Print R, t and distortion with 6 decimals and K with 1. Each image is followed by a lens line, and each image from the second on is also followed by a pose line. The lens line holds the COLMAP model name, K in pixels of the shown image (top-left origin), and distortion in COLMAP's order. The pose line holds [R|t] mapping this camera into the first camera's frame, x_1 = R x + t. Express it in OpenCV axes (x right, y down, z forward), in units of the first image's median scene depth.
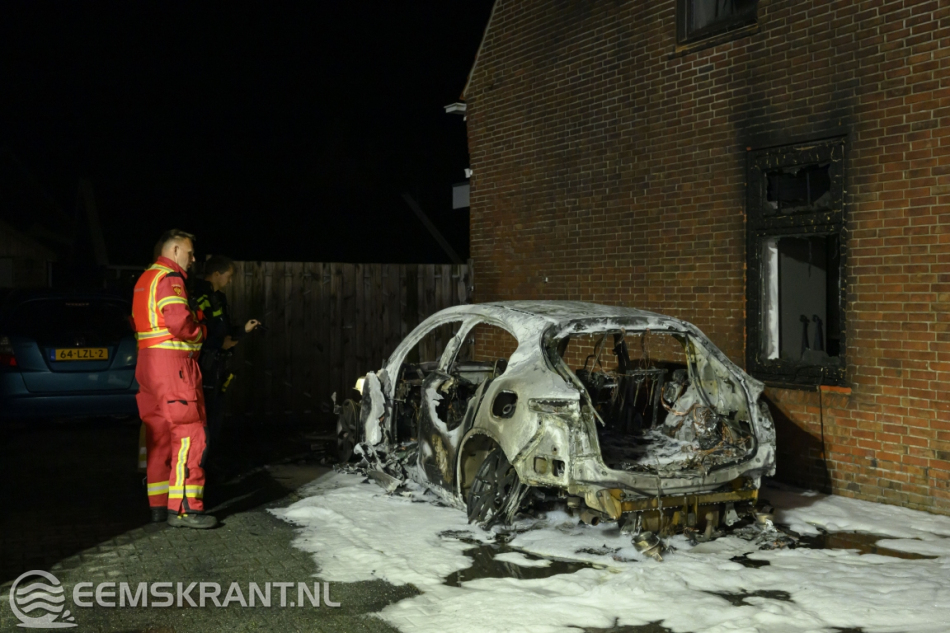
lens RADIAL K [[1127.8, 0, 475.0], [0, 1127.8, 316.5], [0, 0, 1]] dist [0.007189, 0.004924]
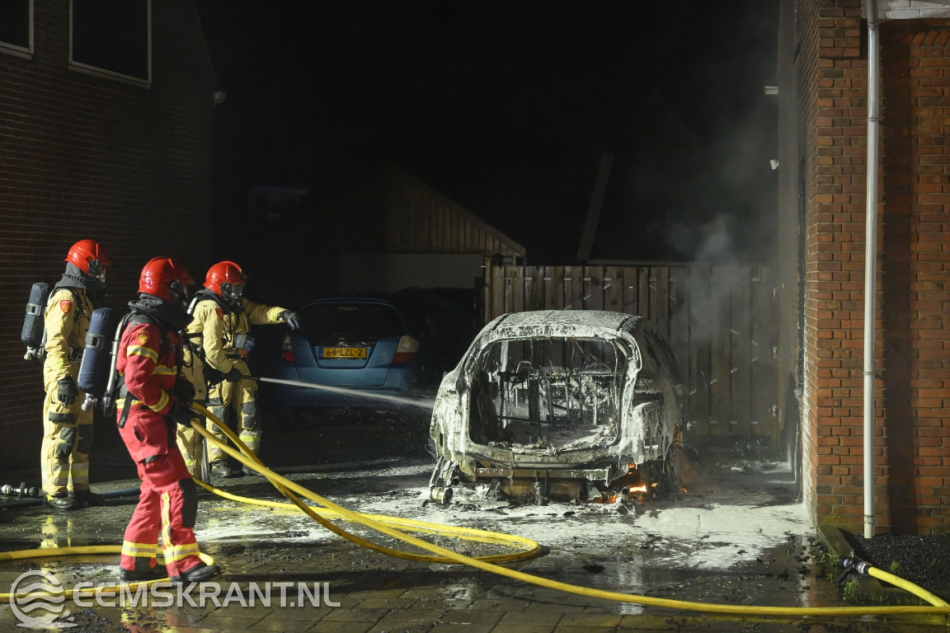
lens RADIAL K [[1909.8, 0, 475.0], [0, 1909.8, 316.5], [0, 0, 1]] dist [0.011830, 0.026680]
pose [[0.820221, 0.011939, -0.571922, 1.131276], [-0.012349, 0.999919, 0.003163, -0.013652], [0.571913, 0.004468, 0.820302, -0.651178]]
